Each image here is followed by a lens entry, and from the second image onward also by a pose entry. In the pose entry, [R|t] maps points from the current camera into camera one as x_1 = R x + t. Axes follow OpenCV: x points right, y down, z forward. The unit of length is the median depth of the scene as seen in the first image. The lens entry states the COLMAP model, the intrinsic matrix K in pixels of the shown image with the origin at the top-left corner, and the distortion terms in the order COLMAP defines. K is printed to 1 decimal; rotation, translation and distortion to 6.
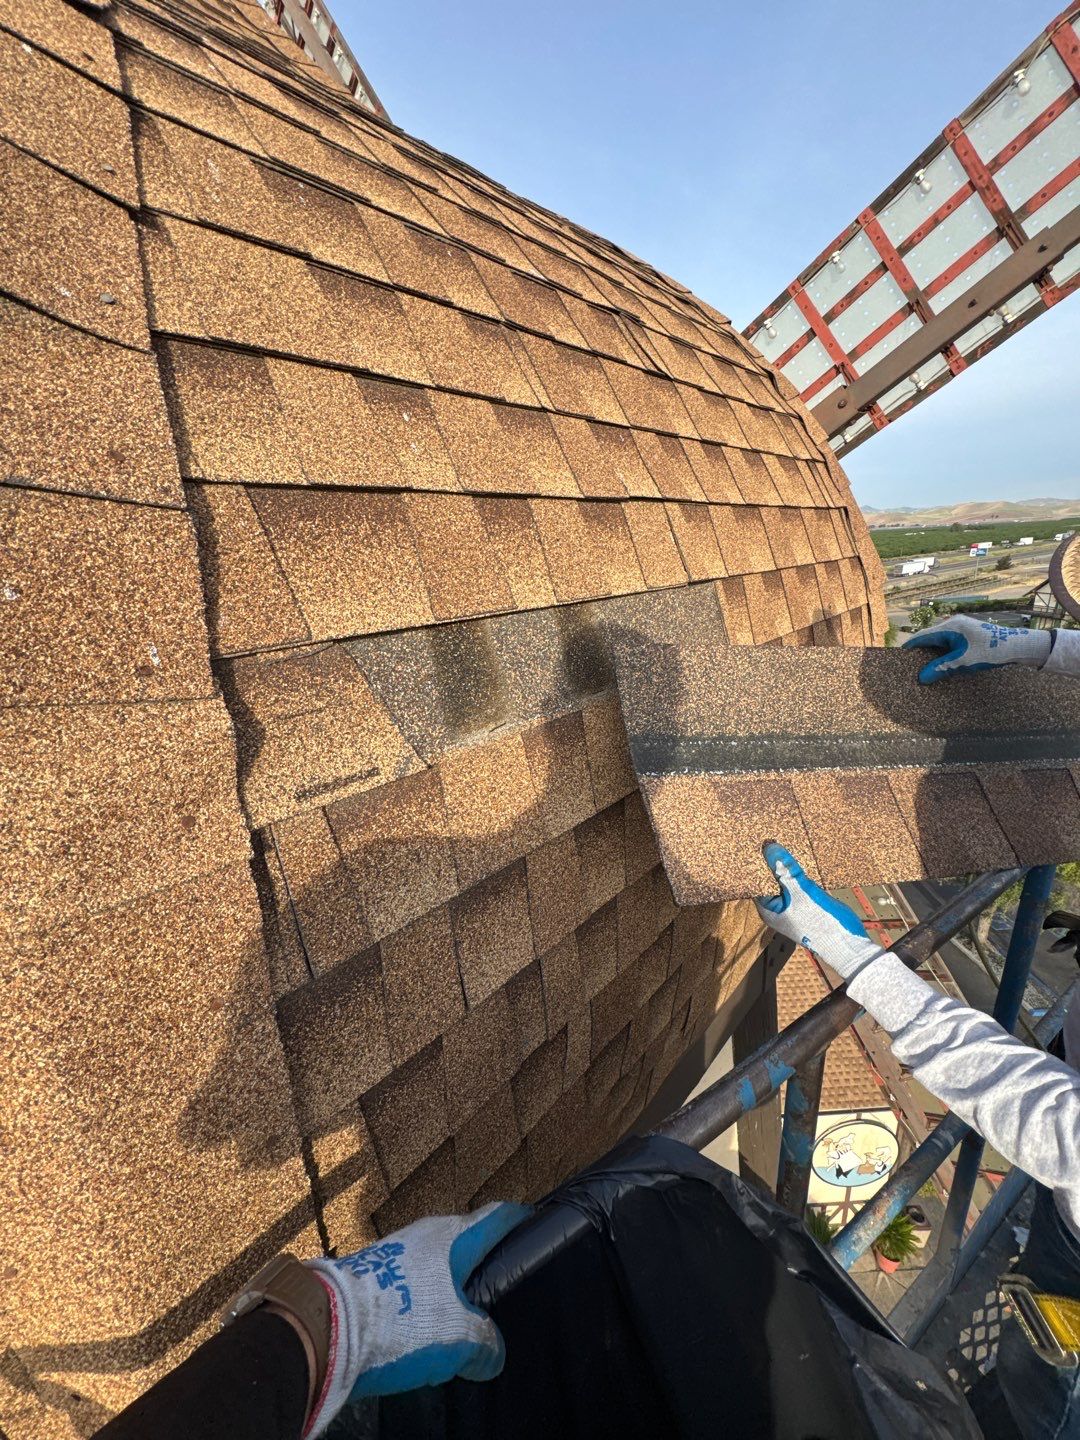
lens RADIAL K [[569.3, 0, 538.0], [0, 569.3, 720.5], [0, 0, 1]] dist [-0.004333, 0.000142]
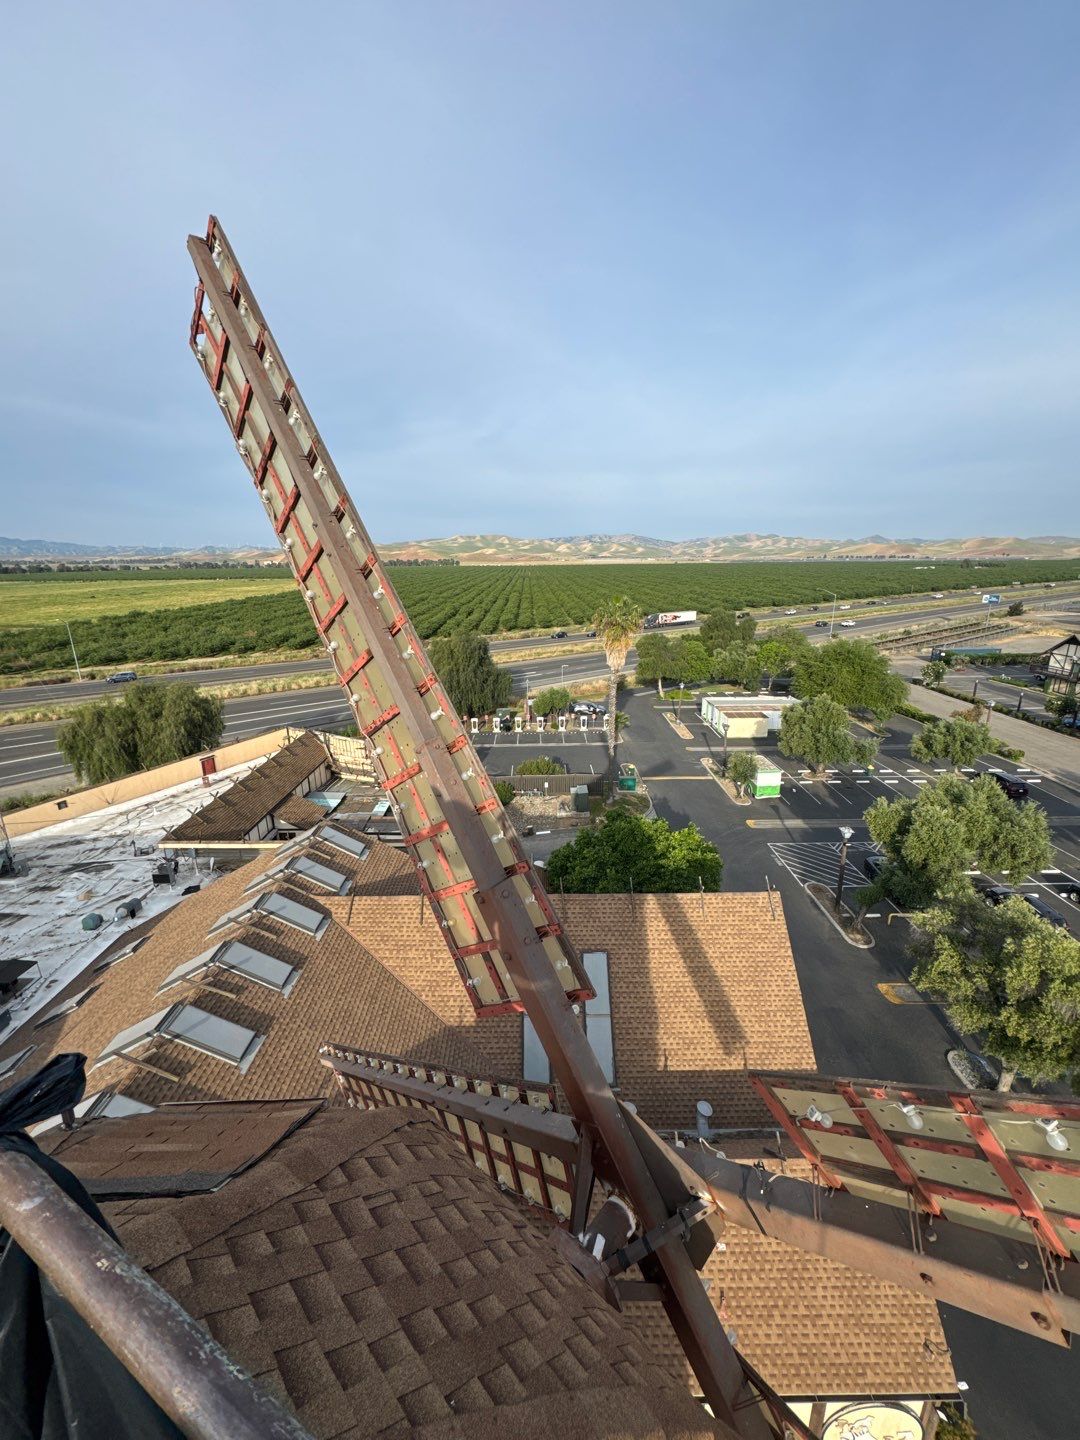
lens RADIAL K [[569.3, 0, 538.9], [0, 569.3, 719.7], [0, 0, 1]] dist [-0.004333, 0.000142]
pose [[0.998865, 0.047440, -0.004360, -0.051016], [-0.047524, 0.998628, -0.021970, -3.534273], [0.003312, 0.022152, 0.999749, 1.200421]]
